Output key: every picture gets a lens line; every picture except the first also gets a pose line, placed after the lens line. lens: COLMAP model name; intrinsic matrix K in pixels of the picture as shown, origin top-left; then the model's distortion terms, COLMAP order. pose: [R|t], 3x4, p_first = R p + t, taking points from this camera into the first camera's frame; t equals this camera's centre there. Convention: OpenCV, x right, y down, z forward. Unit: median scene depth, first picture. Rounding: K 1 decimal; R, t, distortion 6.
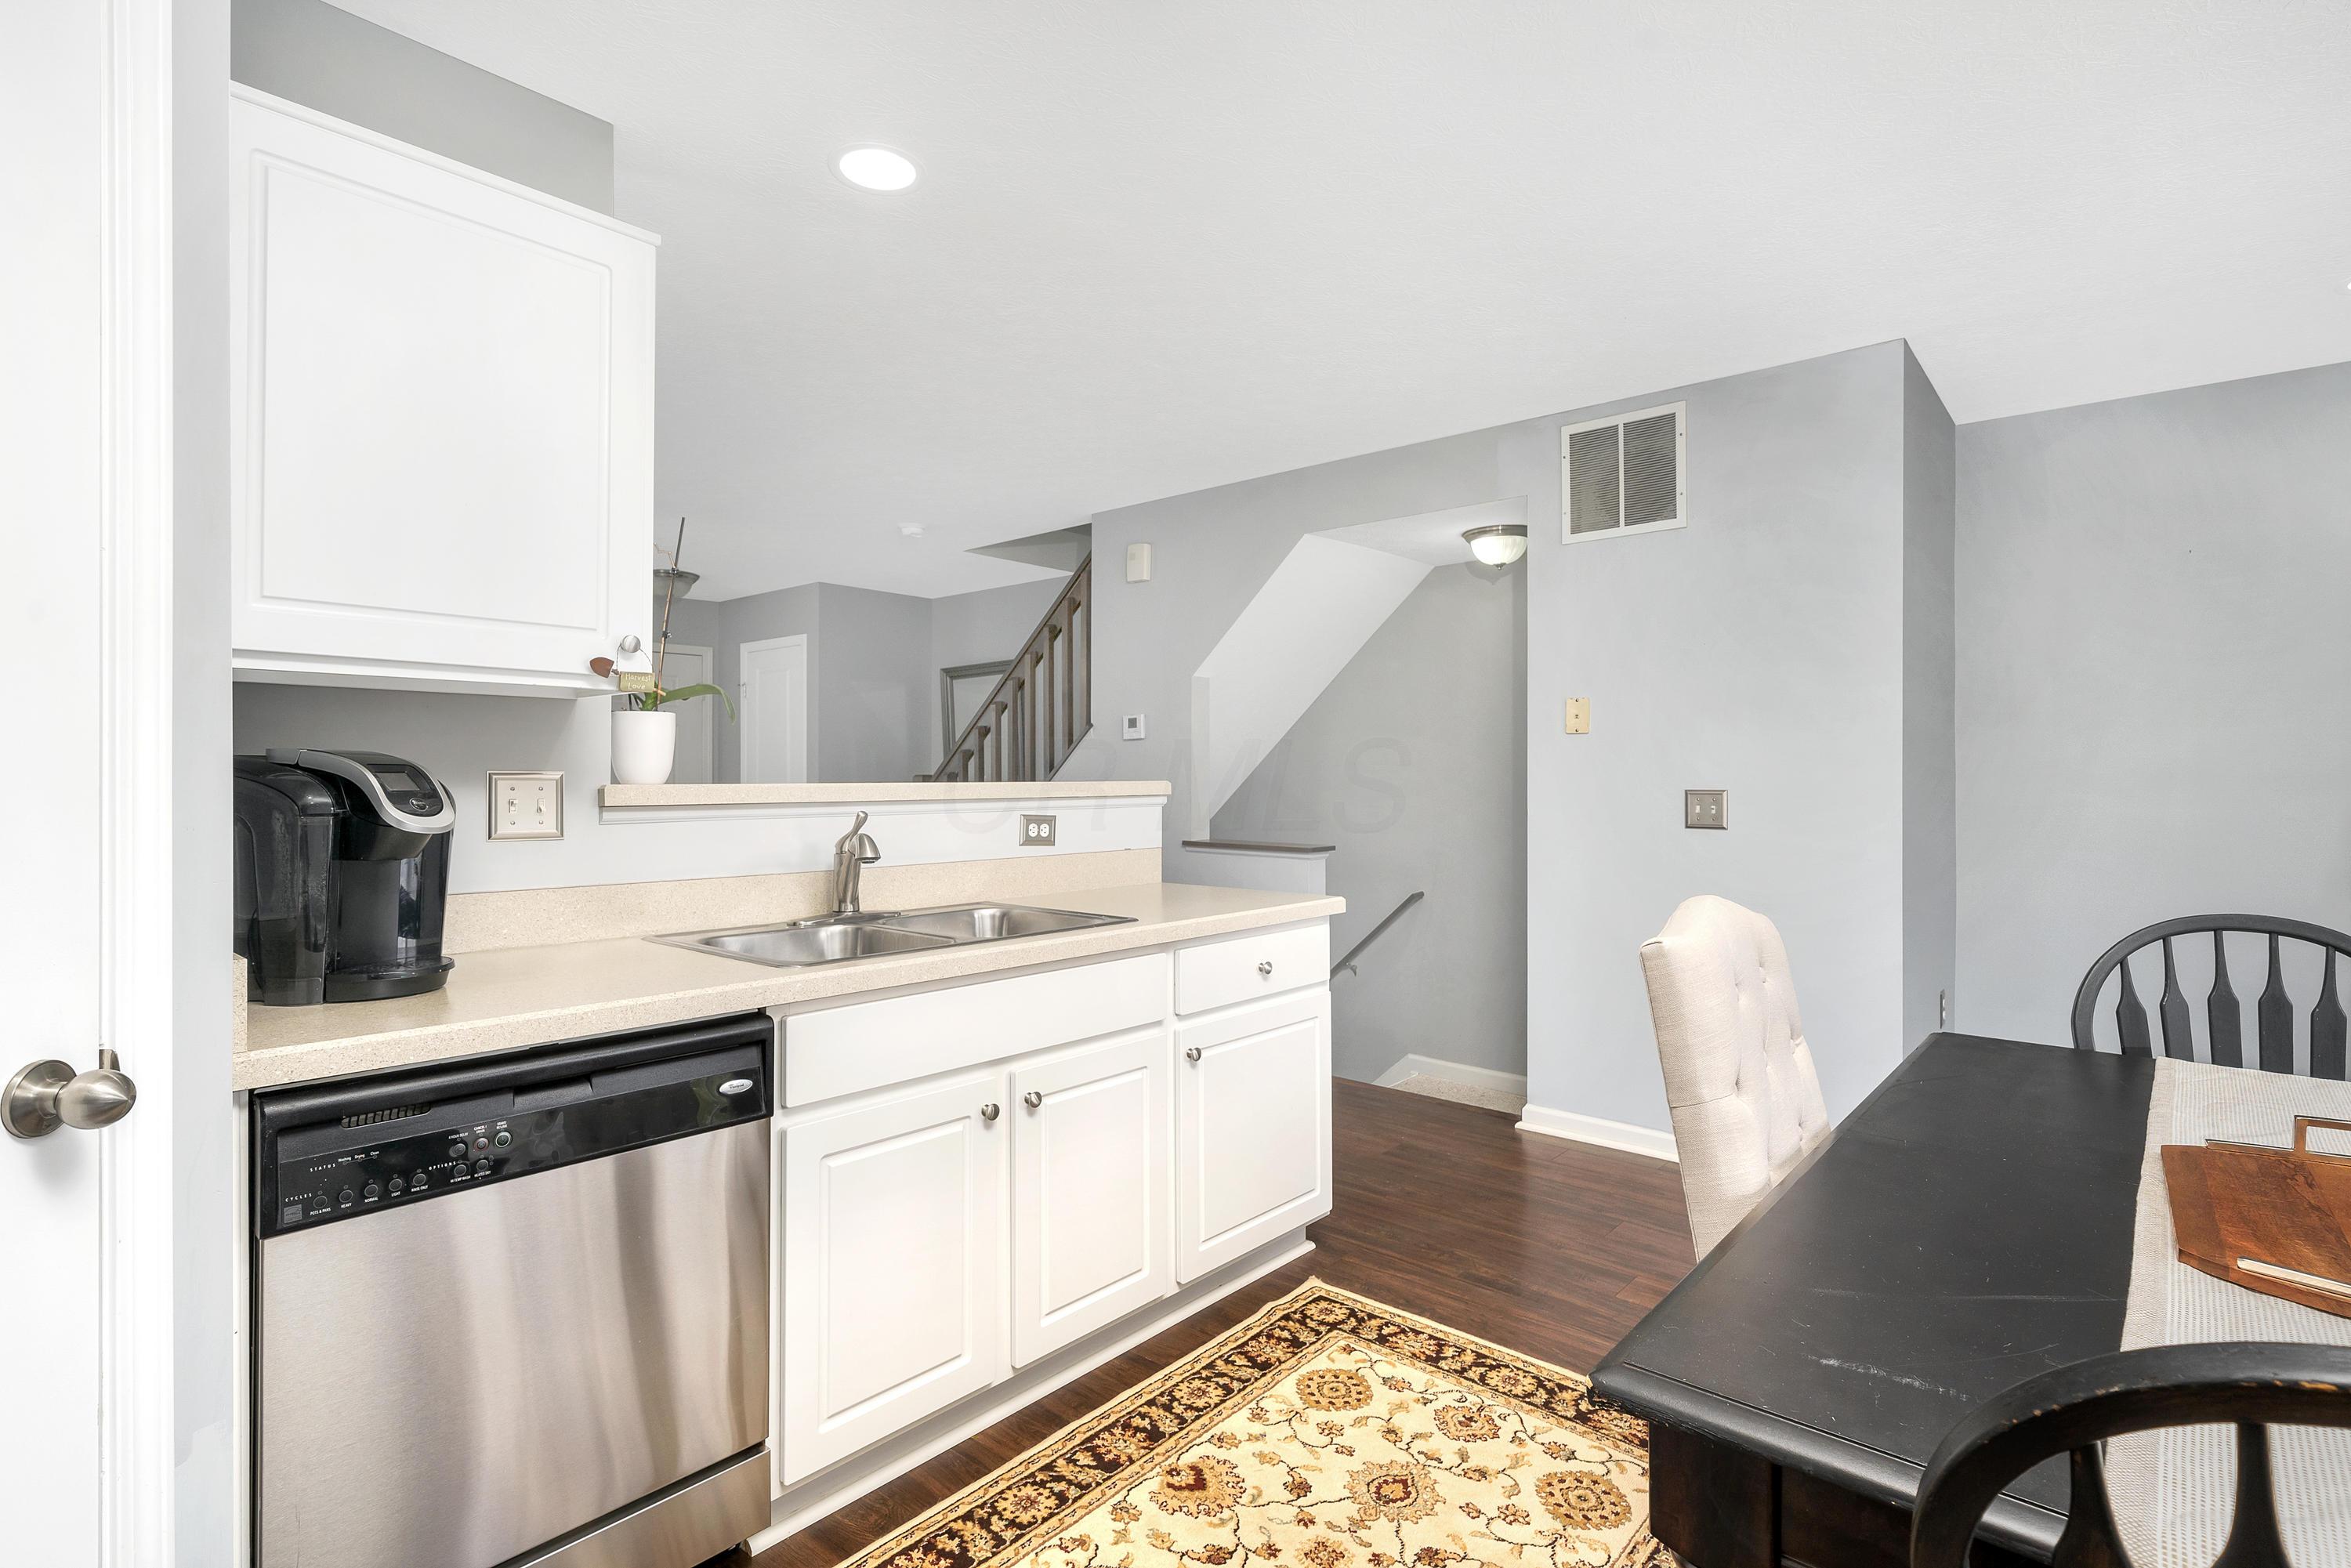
lens RADIAL K [[1158.3, 0, 1153.3], [0, 1158.3, 781.4], [0, 0, 1]] dist [0.003444, 0.000489]
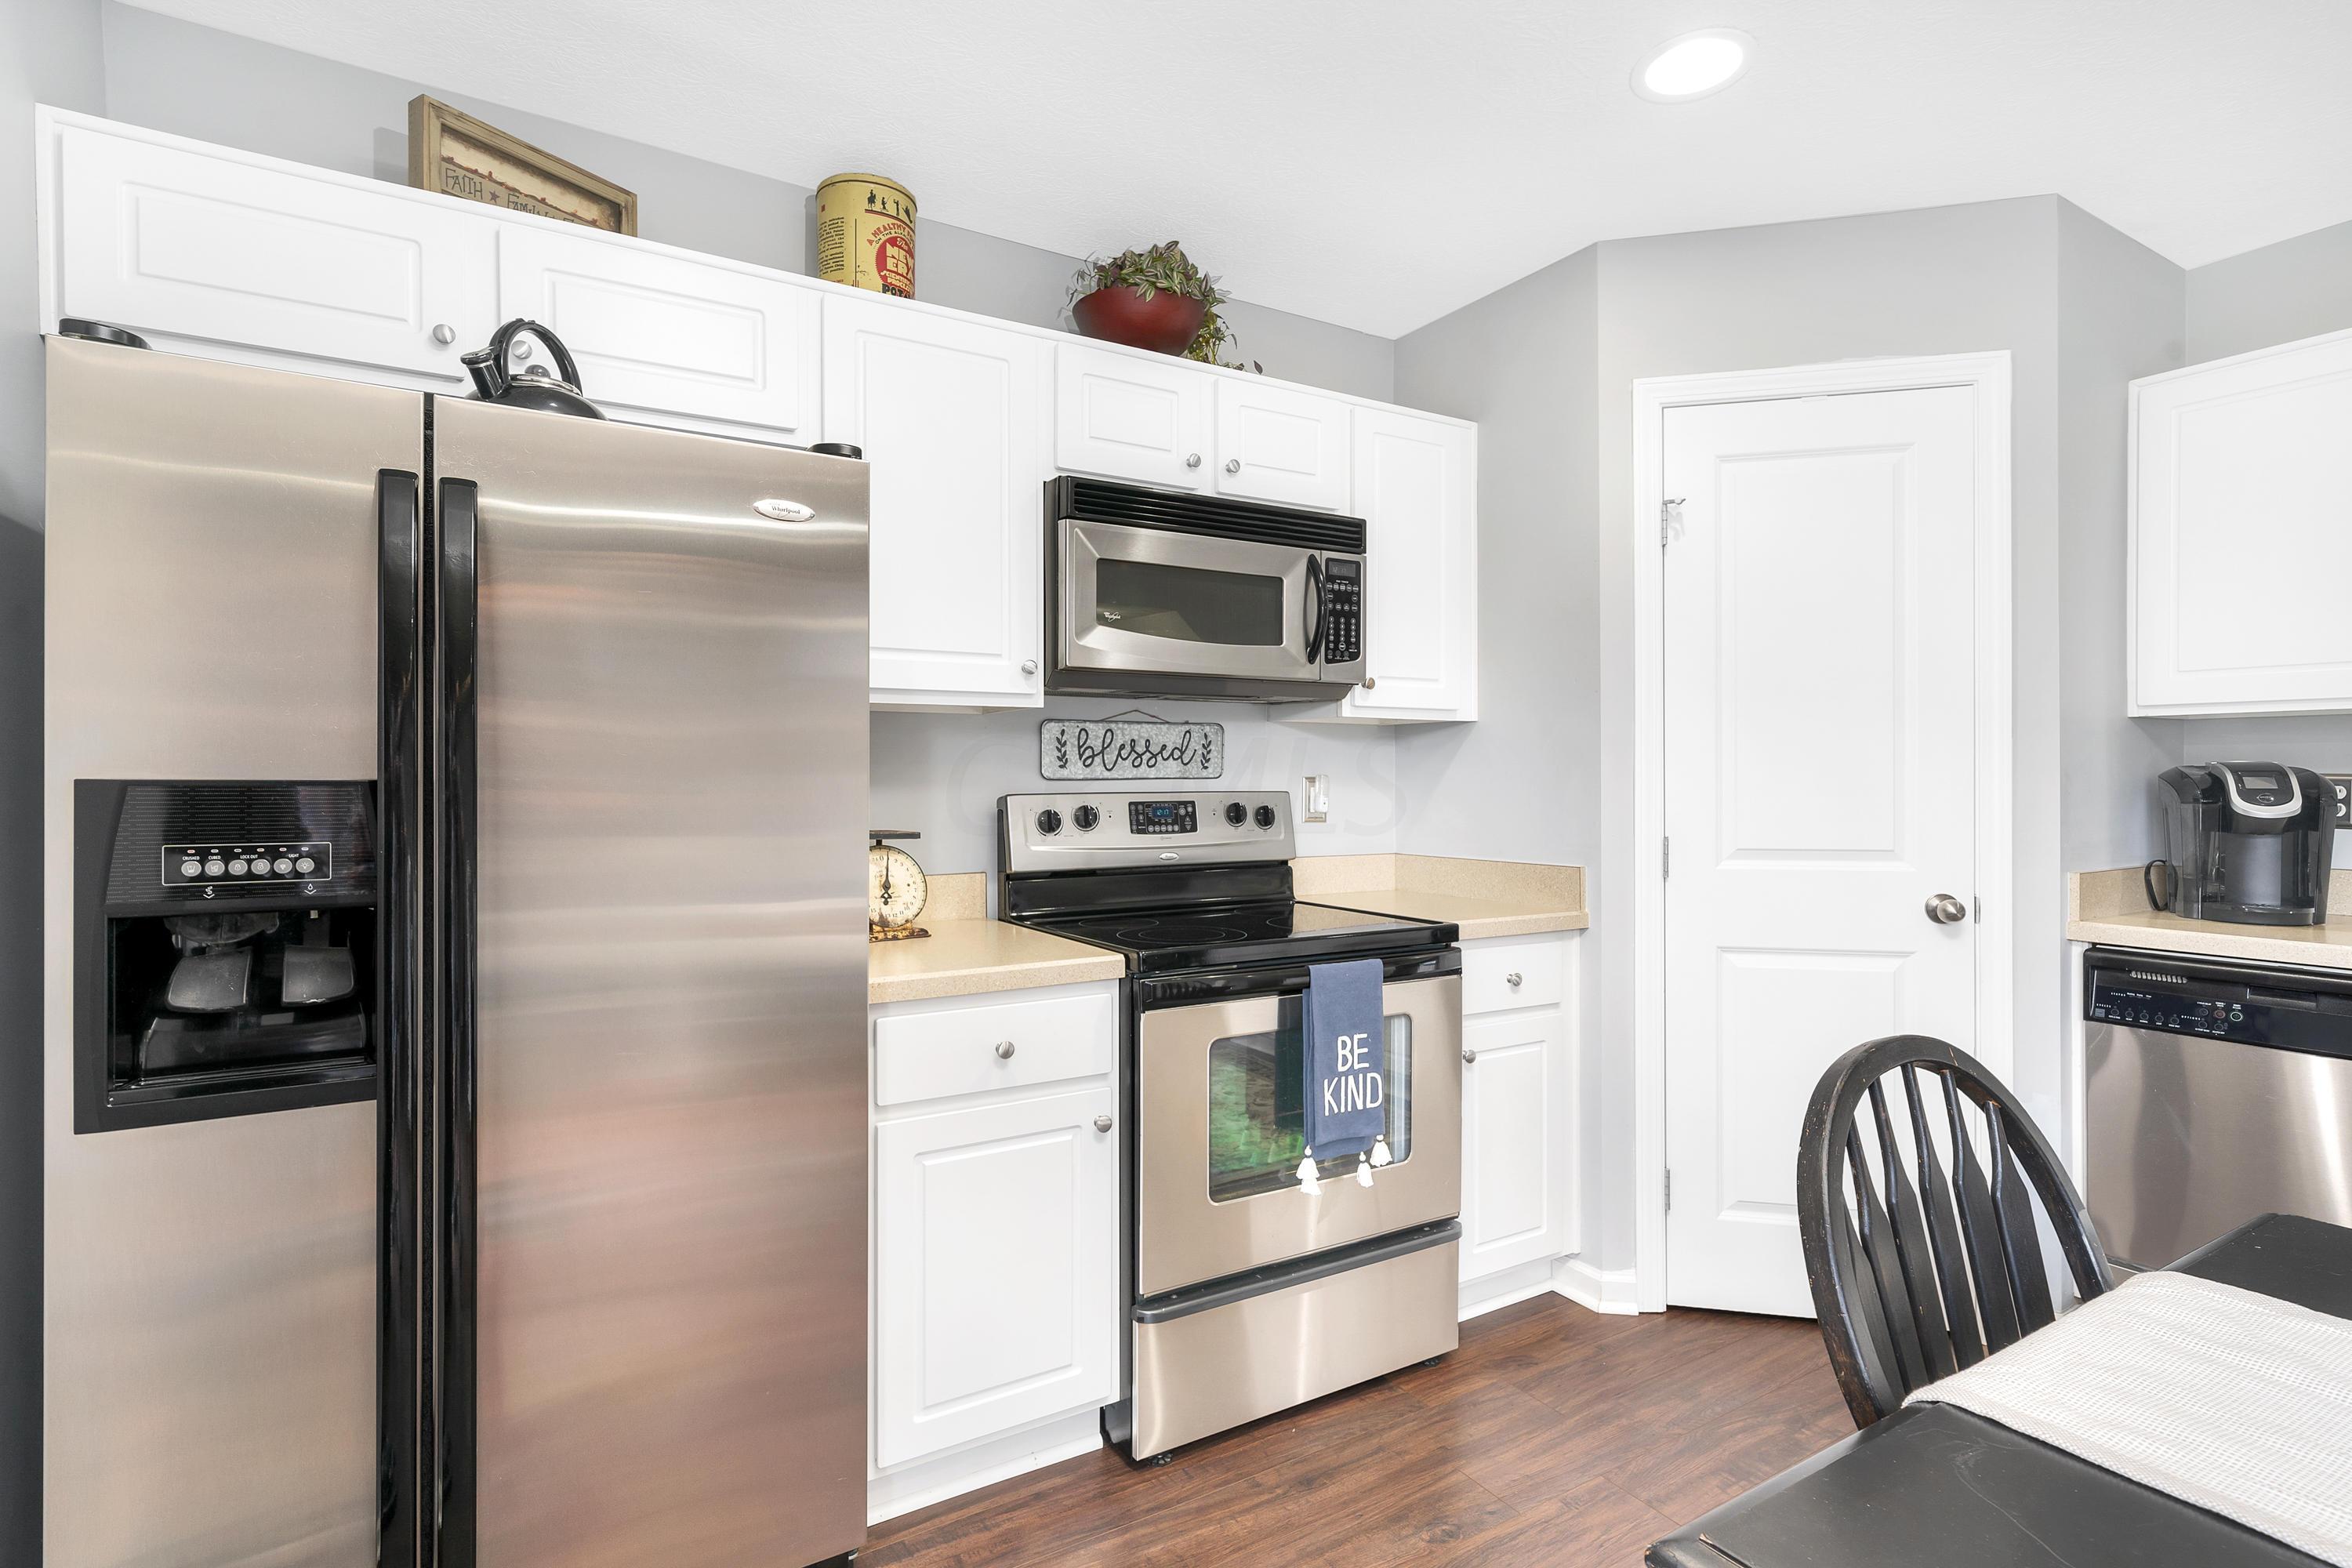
lens RADIAL K [[1128.4, 0, 1172.6], [0, 1128.4, 781.2], [0, 0, 1]] dist [0.001707, -0.000013]
pose [[-0.298809, 0.002421, -0.954310, 0.784104], [-0.001552, 0.999994, 0.003023, -0.001986], [0.954312, 0.002385, -0.298803, 0.063766]]
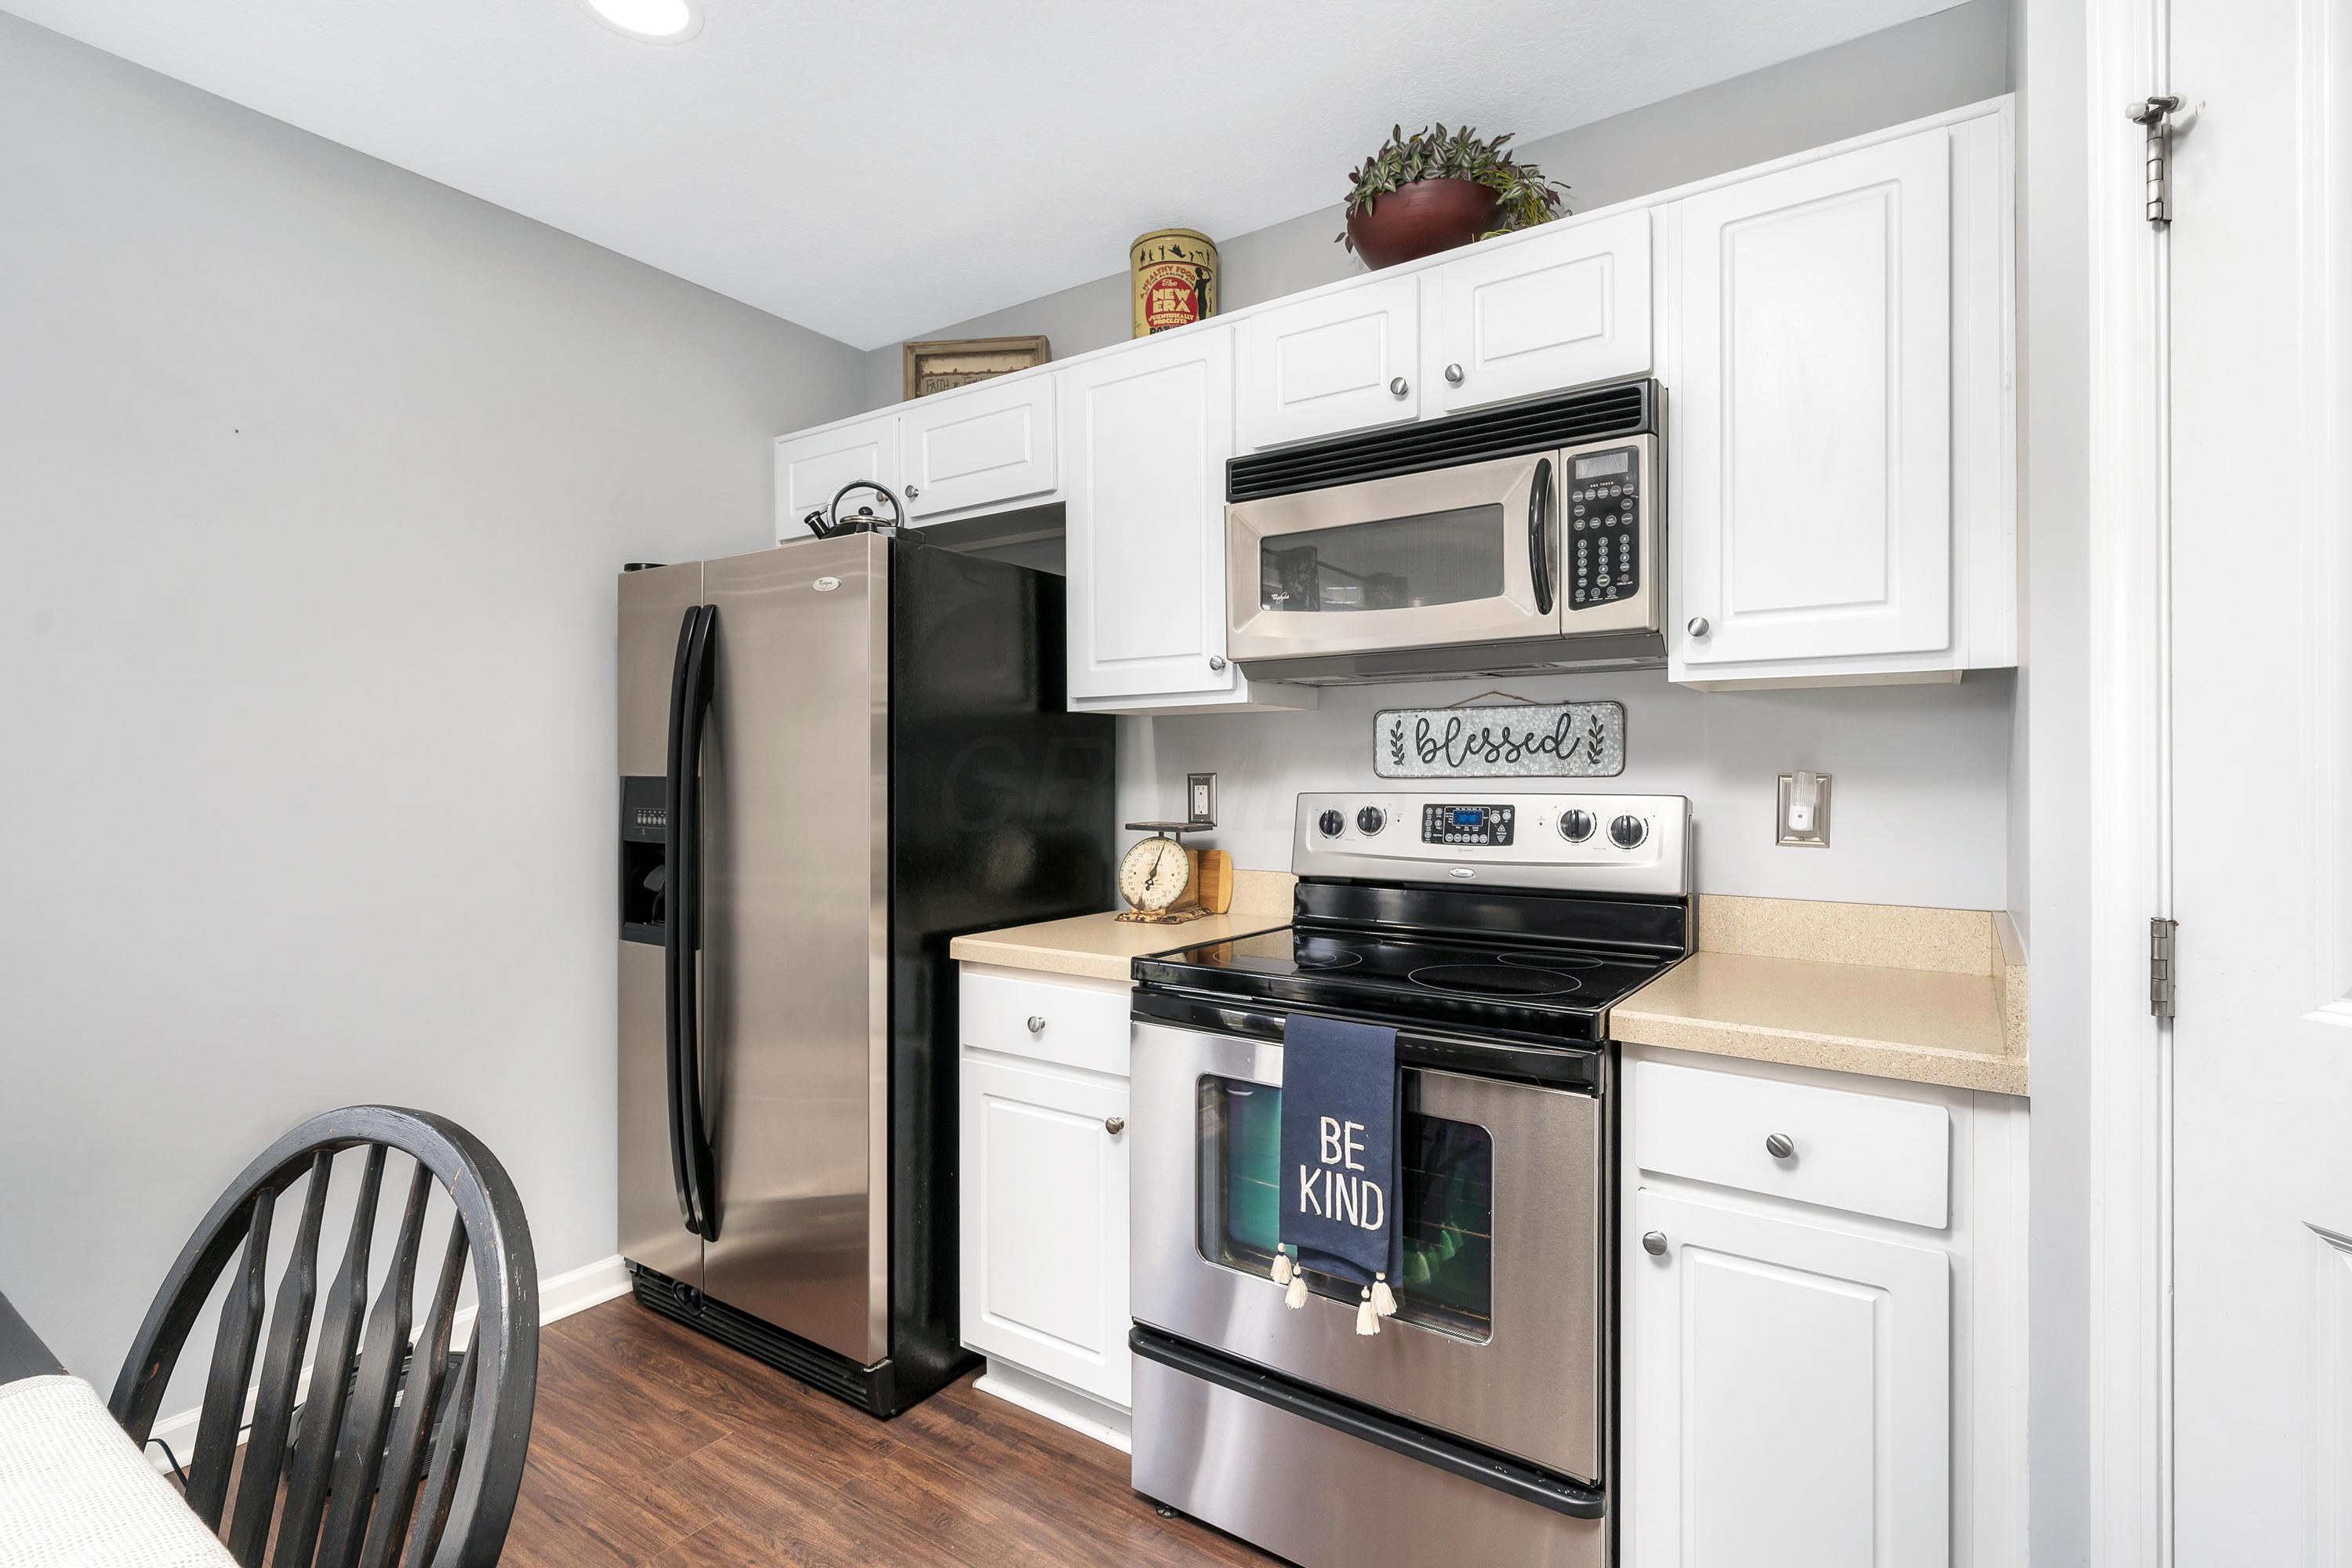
lens RADIAL K [[1125.5, 0, 1132.1], [0, 1125.5, 774.3], [0, 0, 1]] dist [0.000743, -0.000564]
pose [[-0.994154, -0.000377, -0.107972, 0.062252], [-0.000595, 0.999998, 0.001988, -0.004720], [0.107971, 0.002040, -0.994152, 0.598552]]
